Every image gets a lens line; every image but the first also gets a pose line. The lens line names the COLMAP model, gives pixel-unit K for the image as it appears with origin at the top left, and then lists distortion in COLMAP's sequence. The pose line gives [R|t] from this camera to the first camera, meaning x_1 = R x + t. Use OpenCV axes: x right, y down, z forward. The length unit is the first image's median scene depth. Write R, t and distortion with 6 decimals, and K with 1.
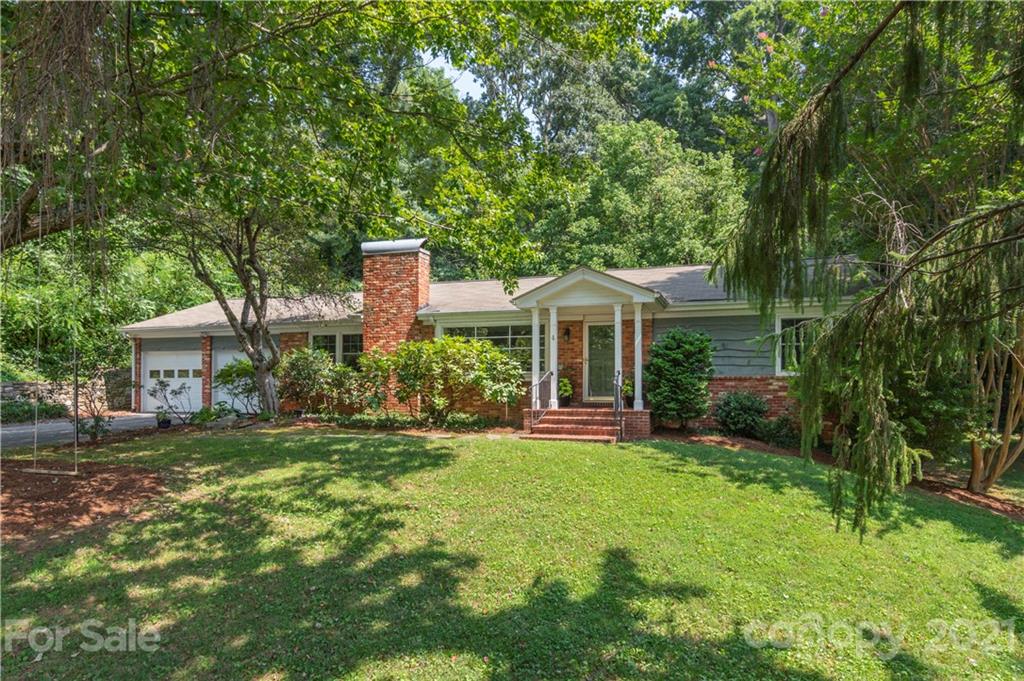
lens RADIAL K [[518.2, 0, 594.6], [0, 518.2, 351.3], [0, 0, 1]] dist [0.000300, -0.000139]
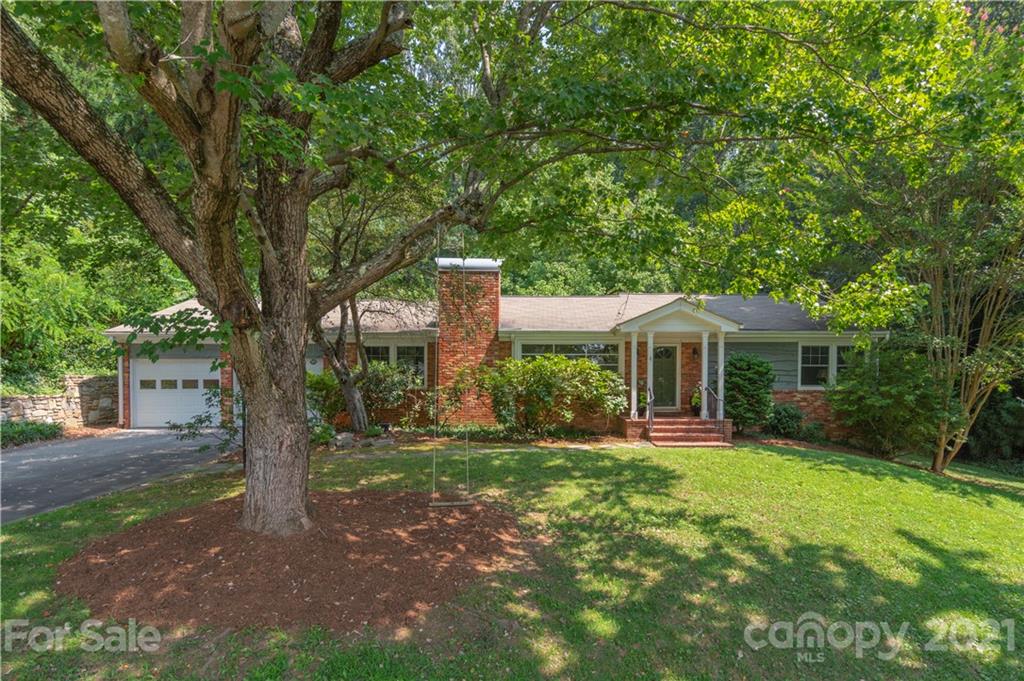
lens RADIAL K [[465.2, 0, 615.4], [0, 465.2, 368.8], [0, 0, 1]] dist [0.000123, -0.000003]
pose [[0.955381, 0.011750, 0.295144, -0.464664], [-0.021356, 0.999341, 0.029343, -0.032509], [-0.294605, -0.034337, 0.955002, 0.018971]]
